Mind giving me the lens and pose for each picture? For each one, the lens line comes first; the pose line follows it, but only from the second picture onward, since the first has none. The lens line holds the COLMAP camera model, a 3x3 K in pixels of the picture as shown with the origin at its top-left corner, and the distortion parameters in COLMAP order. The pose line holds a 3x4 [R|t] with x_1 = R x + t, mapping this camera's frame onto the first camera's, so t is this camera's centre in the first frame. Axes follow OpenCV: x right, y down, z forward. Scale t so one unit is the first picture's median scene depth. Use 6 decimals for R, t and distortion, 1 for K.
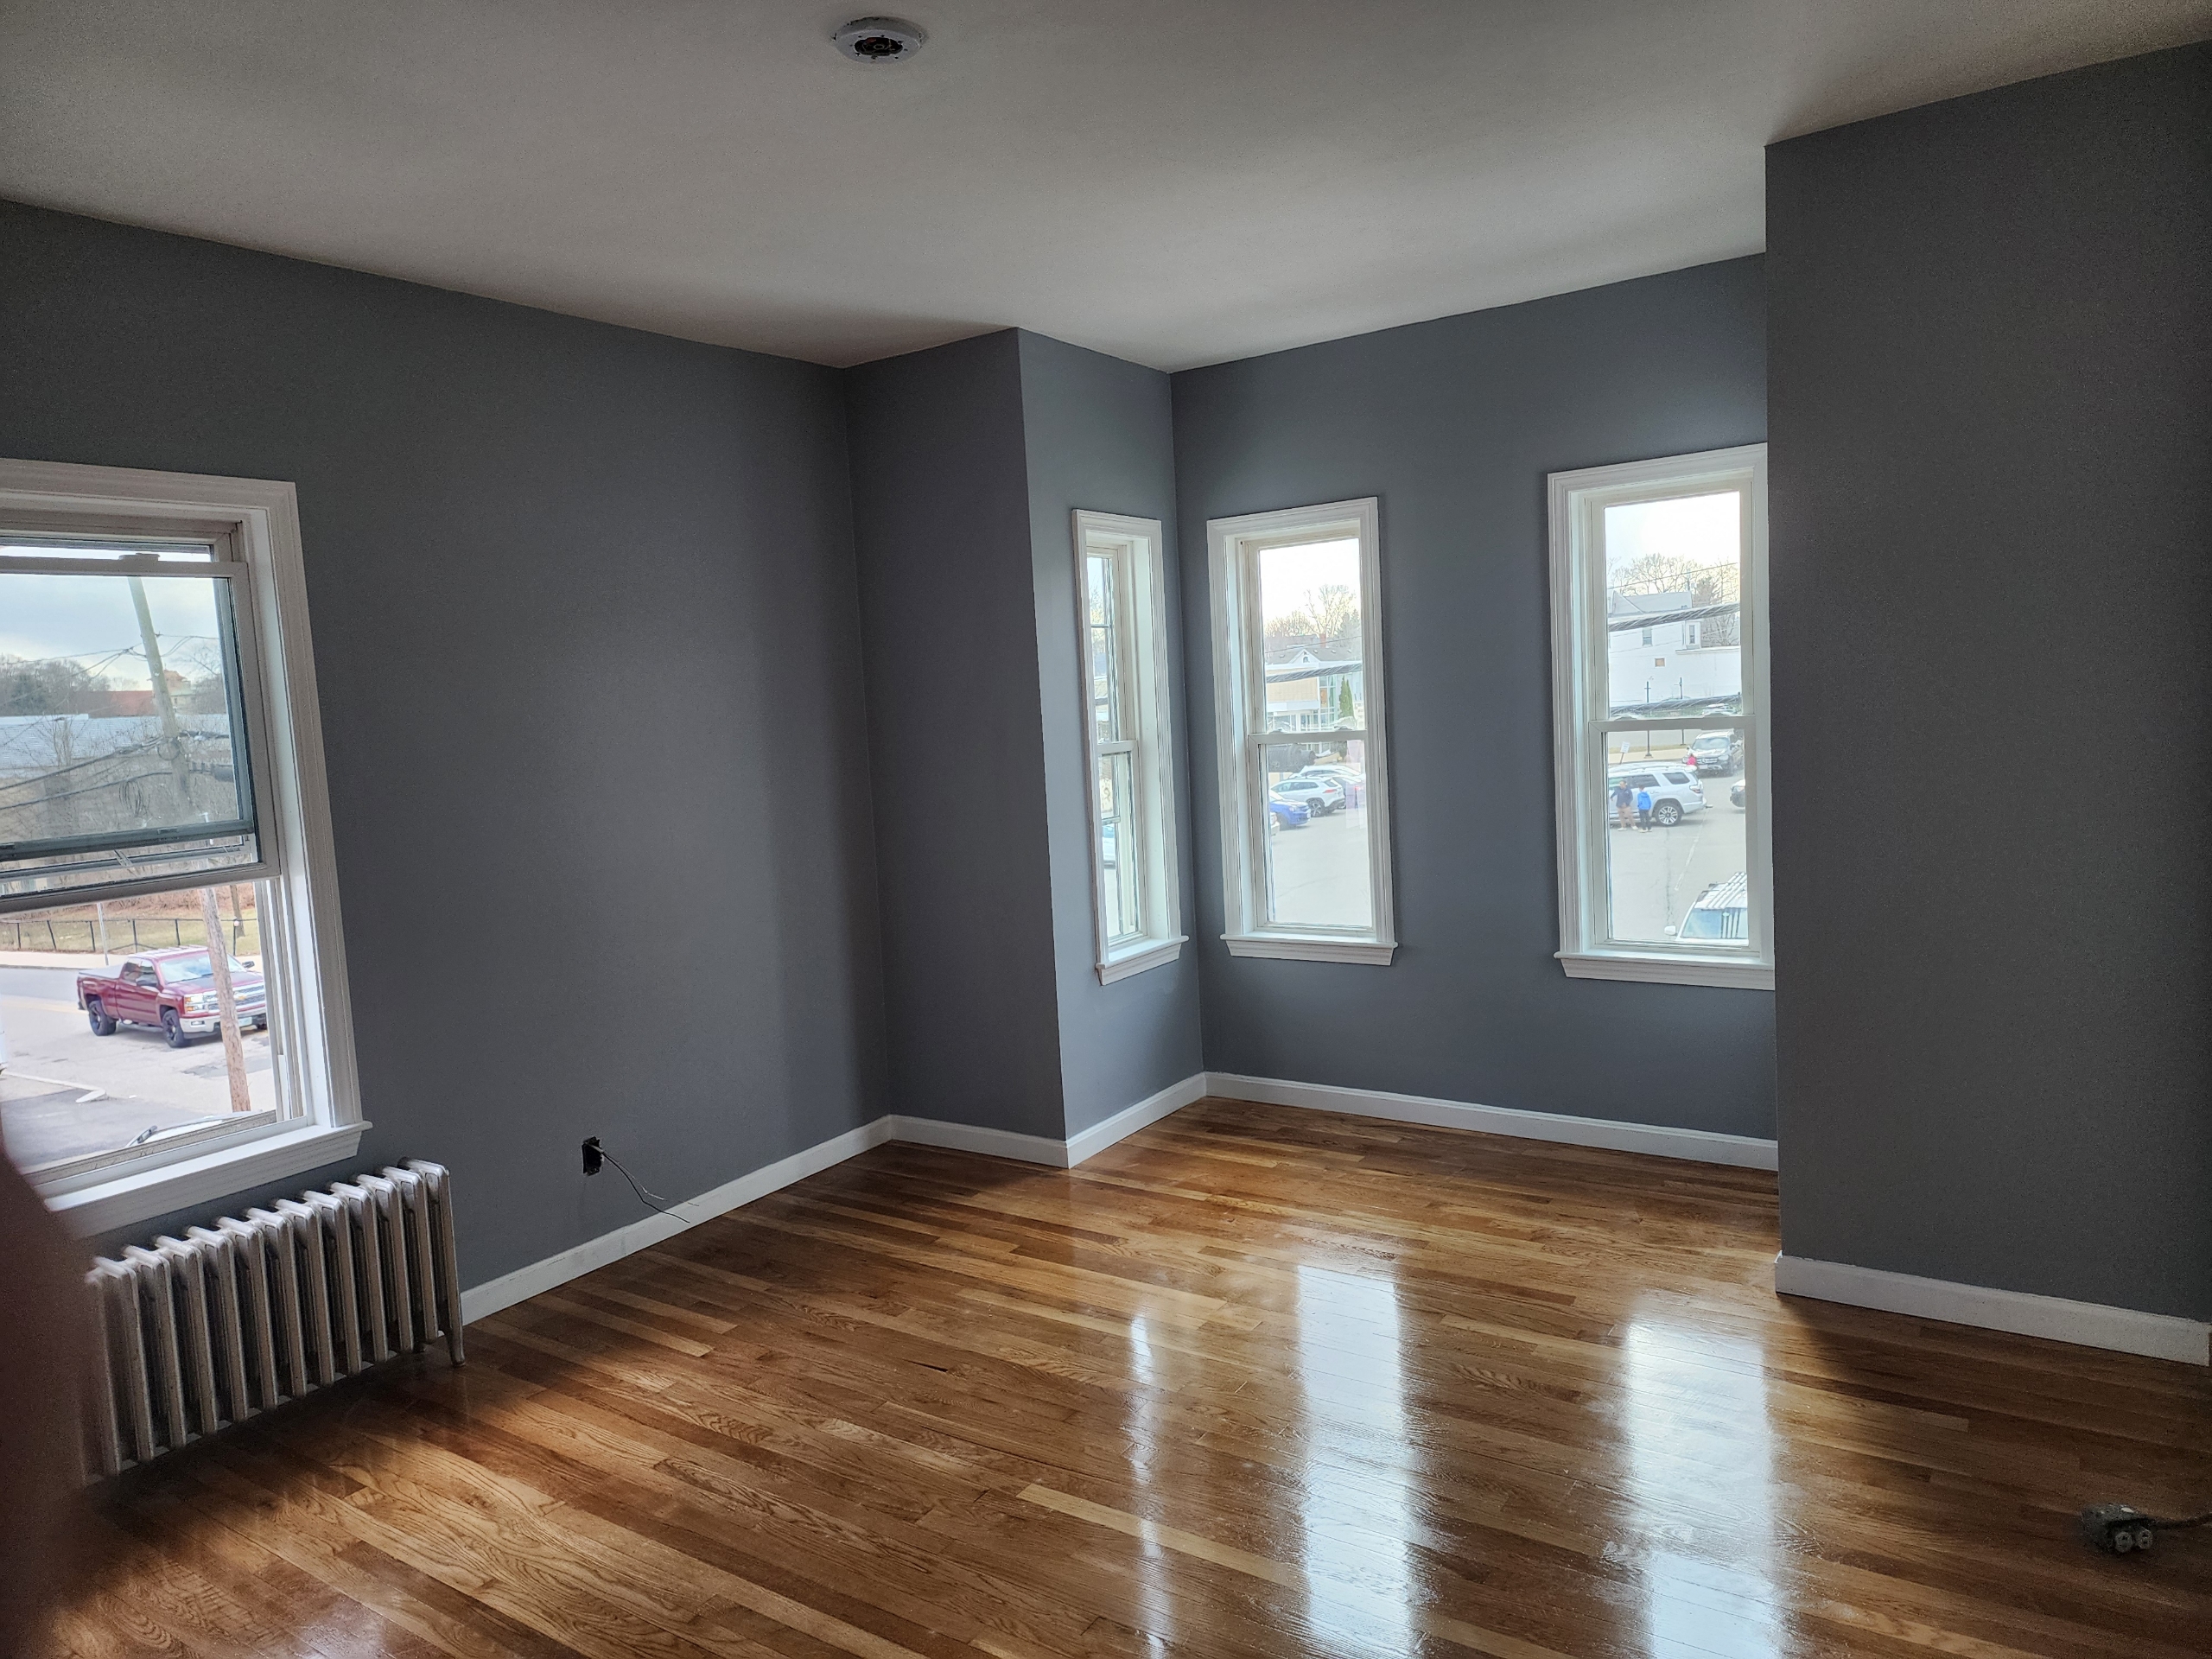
lens RADIAL K [[1463.0, 0, 1097.9], [0, 1463.0, 819.7], [0, 0, 1]] dist [0.048813, -0.005791]
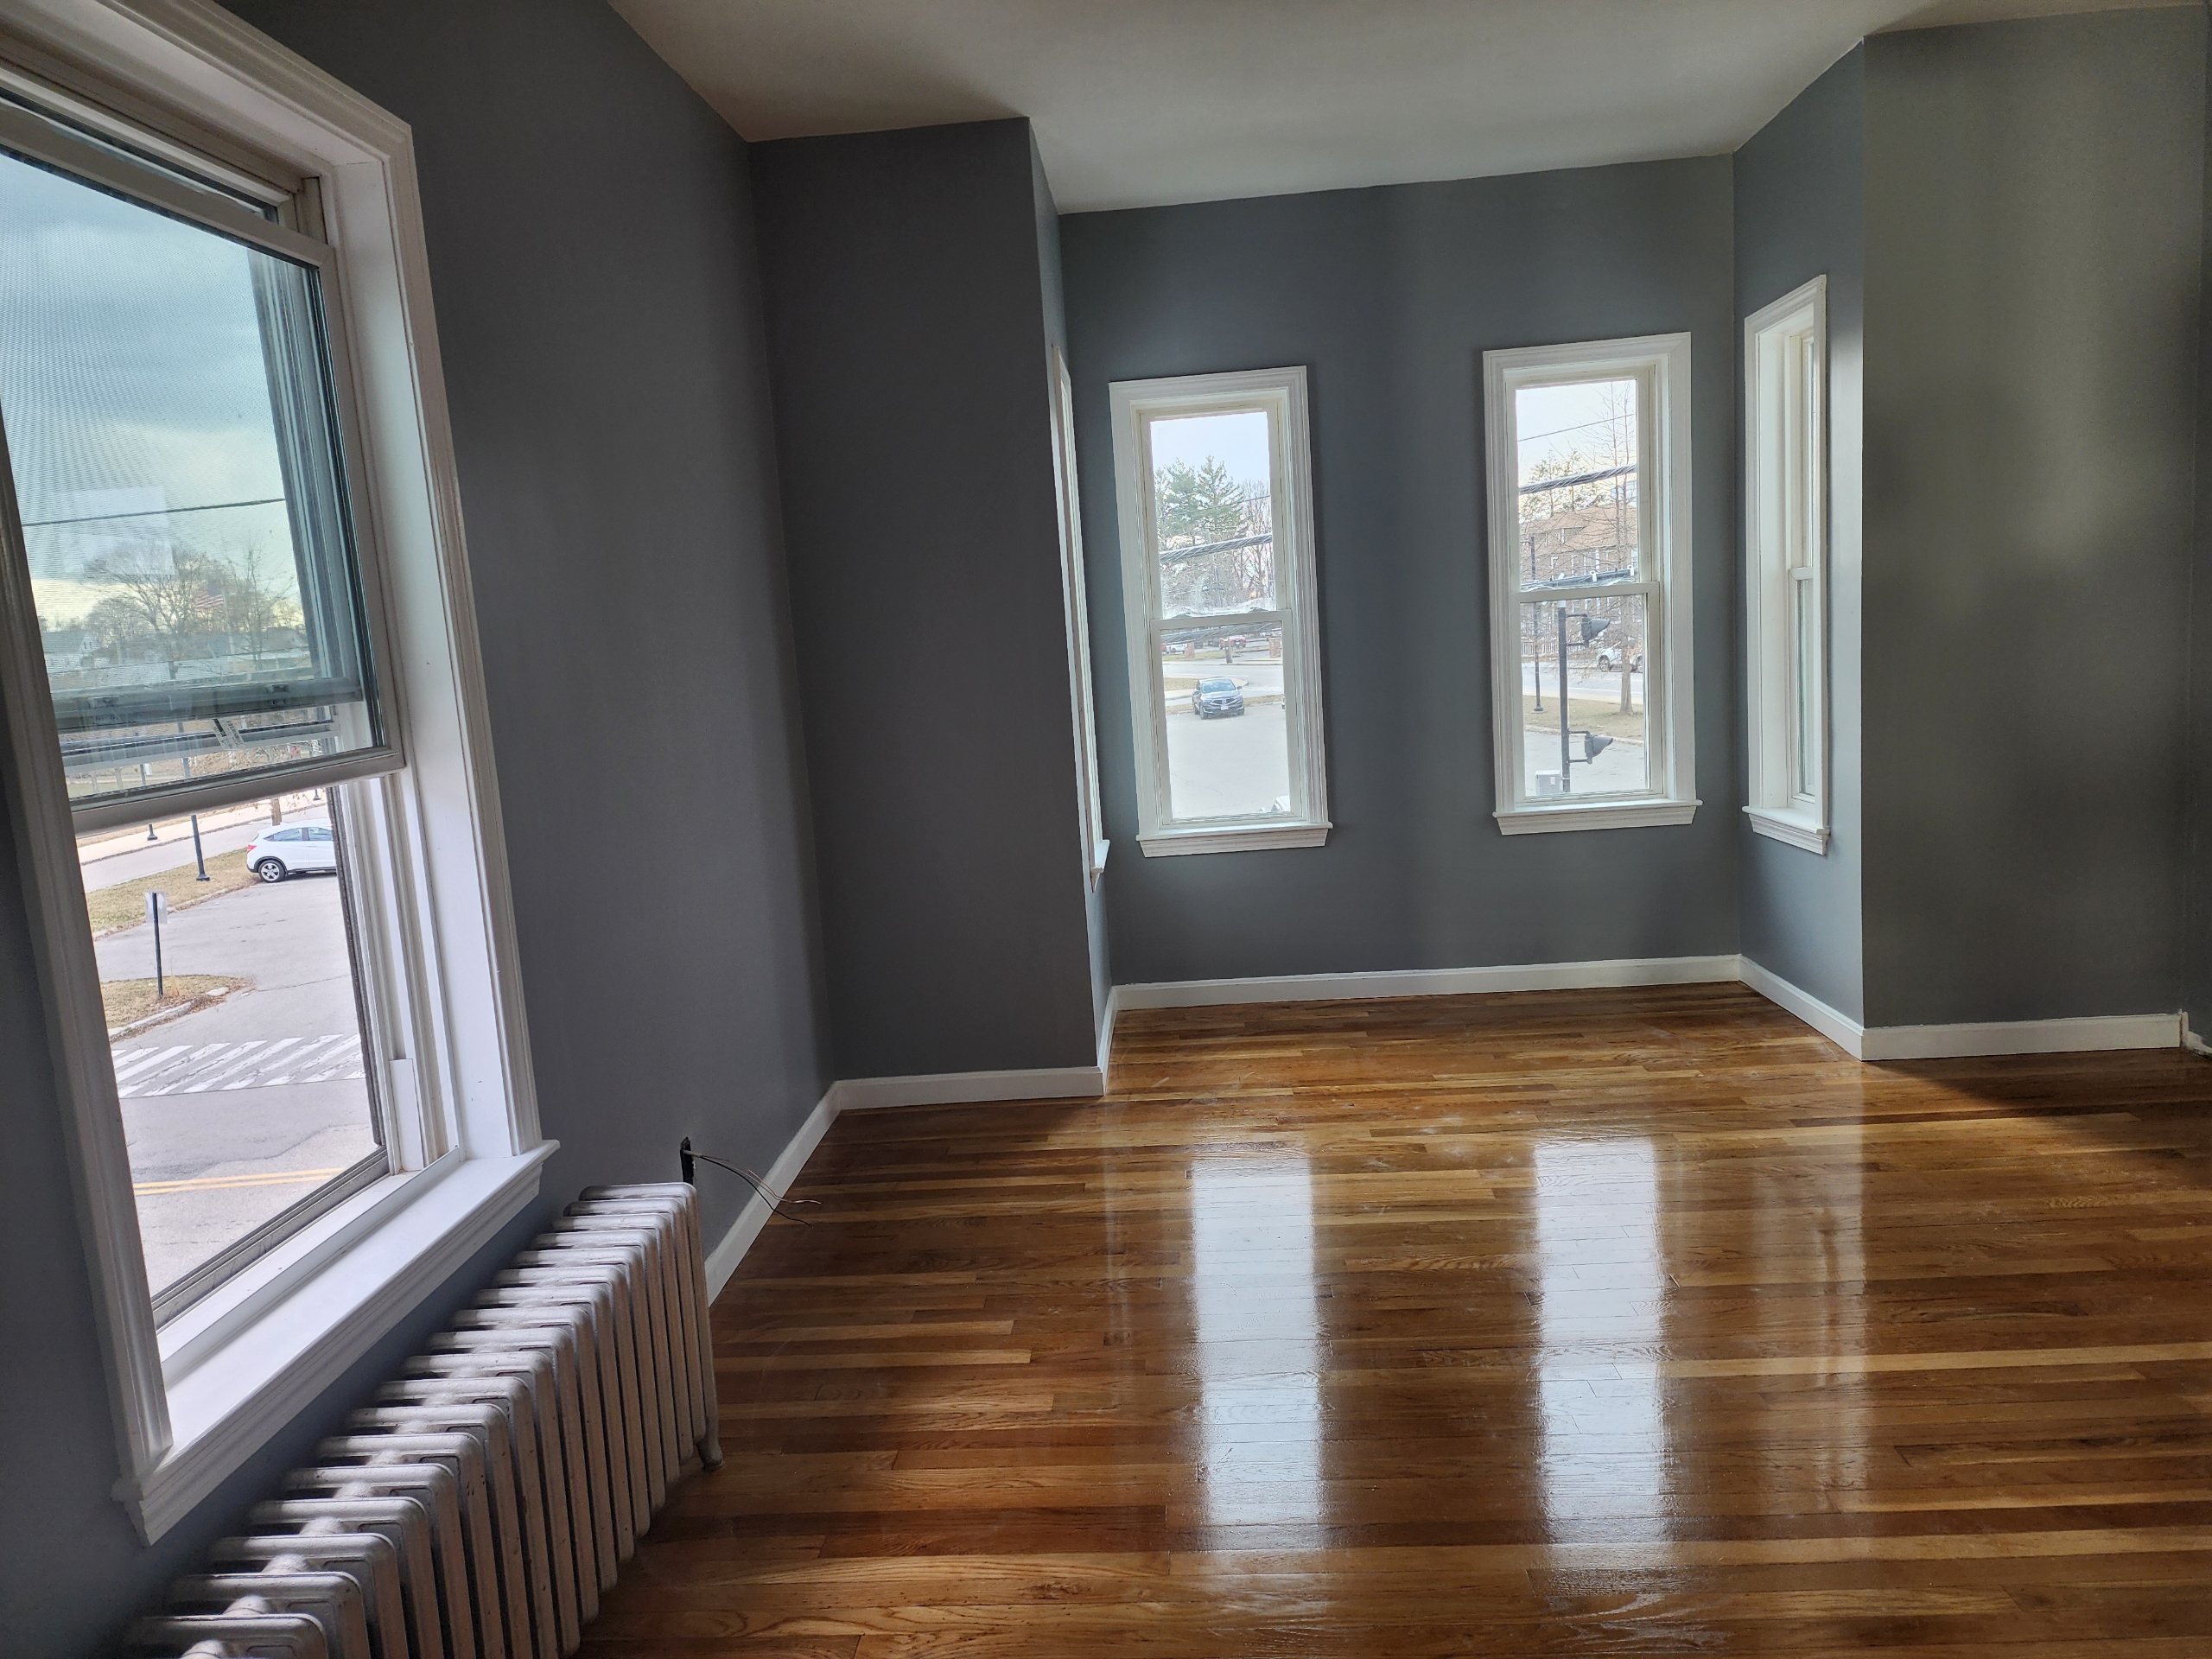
lens RADIAL K [[1463.0, 0, 1103.4], [0, 1463.0, 821.1], [0, 0, 1]] dist [0.048813, -0.005791]
pose [[0.854506, -0.072126, 0.514410, -0.481935], [0.065436, 0.997371, 0.031144, 0.046103], [-0.515304, 0.007048, 0.856979, 0.247552]]
